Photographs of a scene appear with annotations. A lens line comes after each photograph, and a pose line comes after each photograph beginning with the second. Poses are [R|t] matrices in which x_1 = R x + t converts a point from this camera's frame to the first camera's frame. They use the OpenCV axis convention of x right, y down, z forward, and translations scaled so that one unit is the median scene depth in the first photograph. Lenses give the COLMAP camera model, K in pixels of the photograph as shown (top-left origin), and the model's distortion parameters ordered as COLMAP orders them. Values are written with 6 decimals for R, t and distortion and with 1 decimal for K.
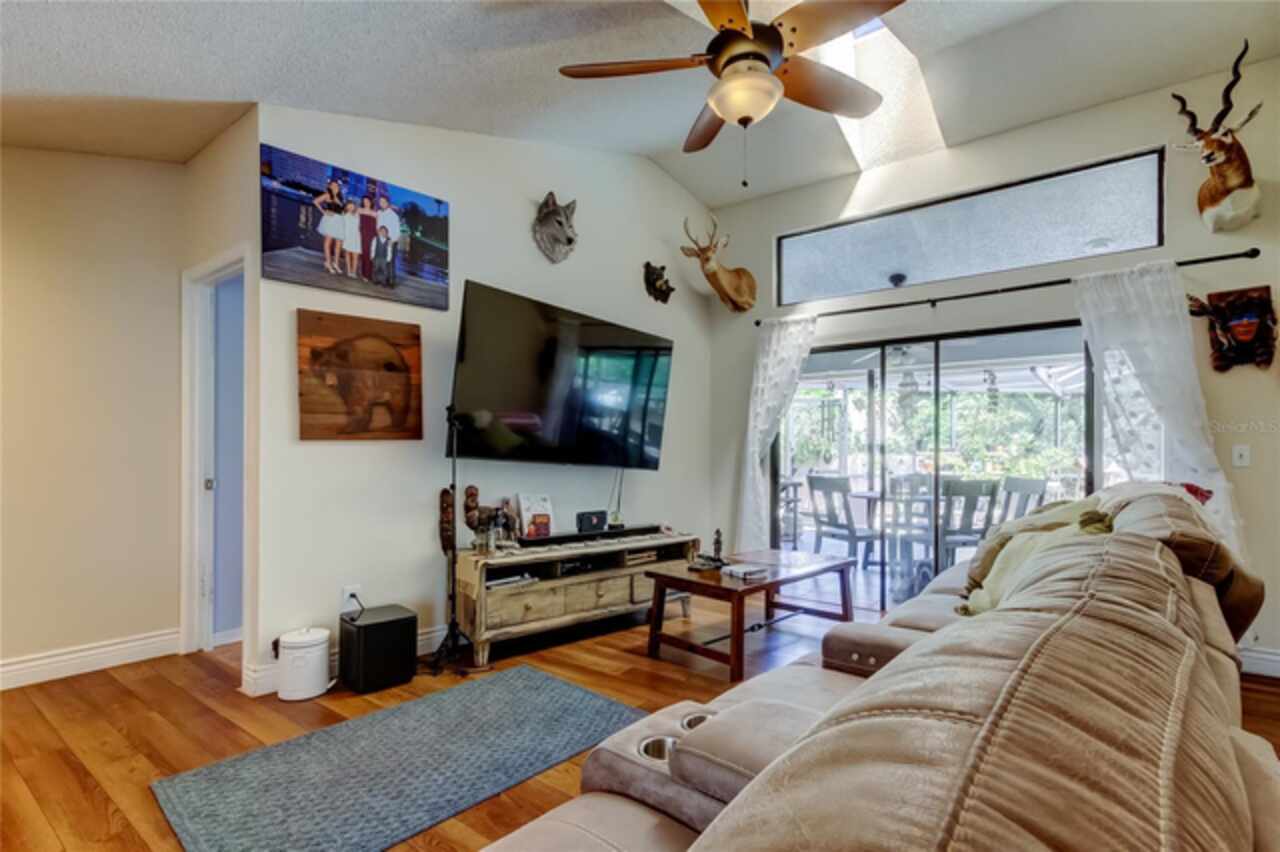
lens RADIAL K [[590.2, 0, 647.6], [0, 590.2, 449.3], [0, 0, 1]] dist [-0.001266, -0.000255]
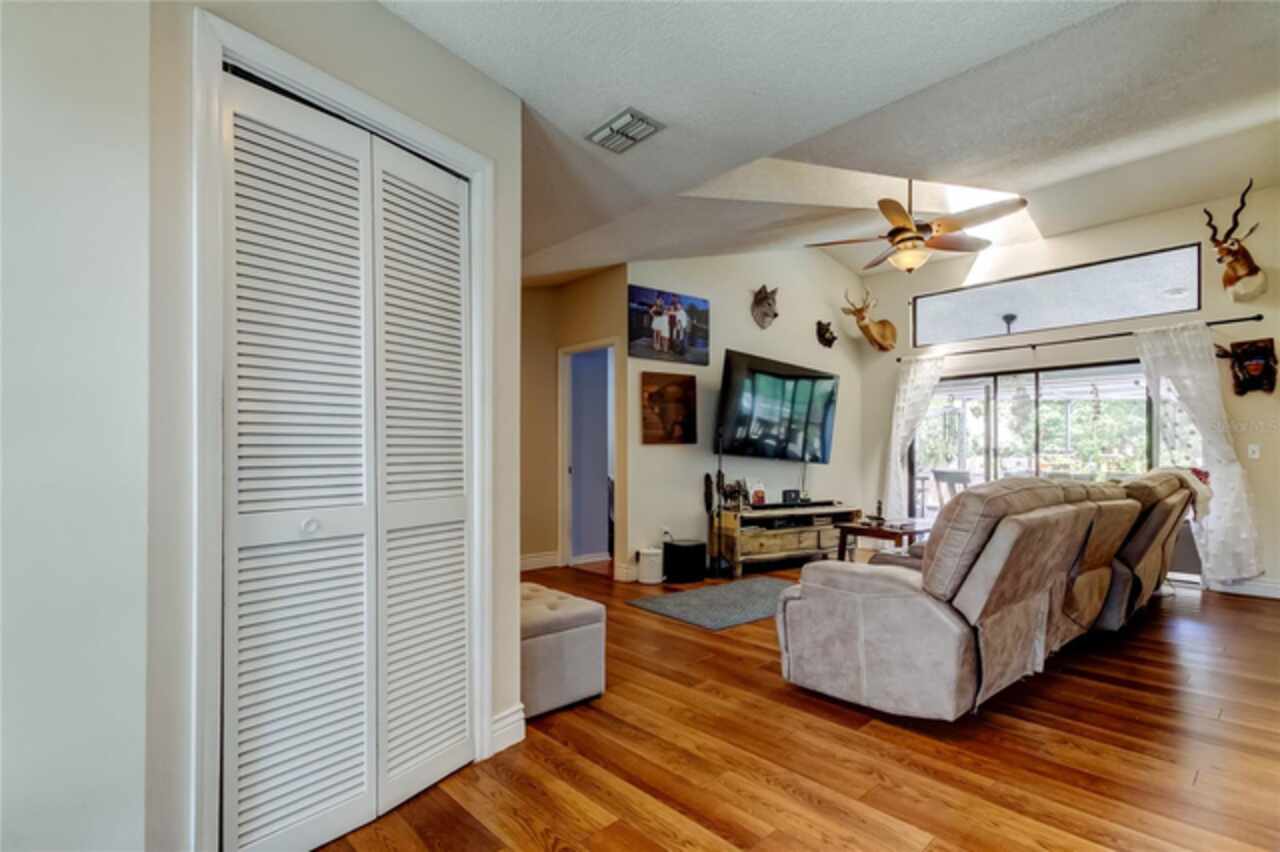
lens RADIAL K [[600.6, 0, 638.7], [0, 600.6, 451.6], [0, 0, 1]] dist [0.000662, -0.000287]
pose [[0.985990, -0.001948, -0.166792, -0.248699], [0.001169, 0.999988, -0.004769, 0.013965], [0.166799, 0.004508, 0.985981, -0.685382]]
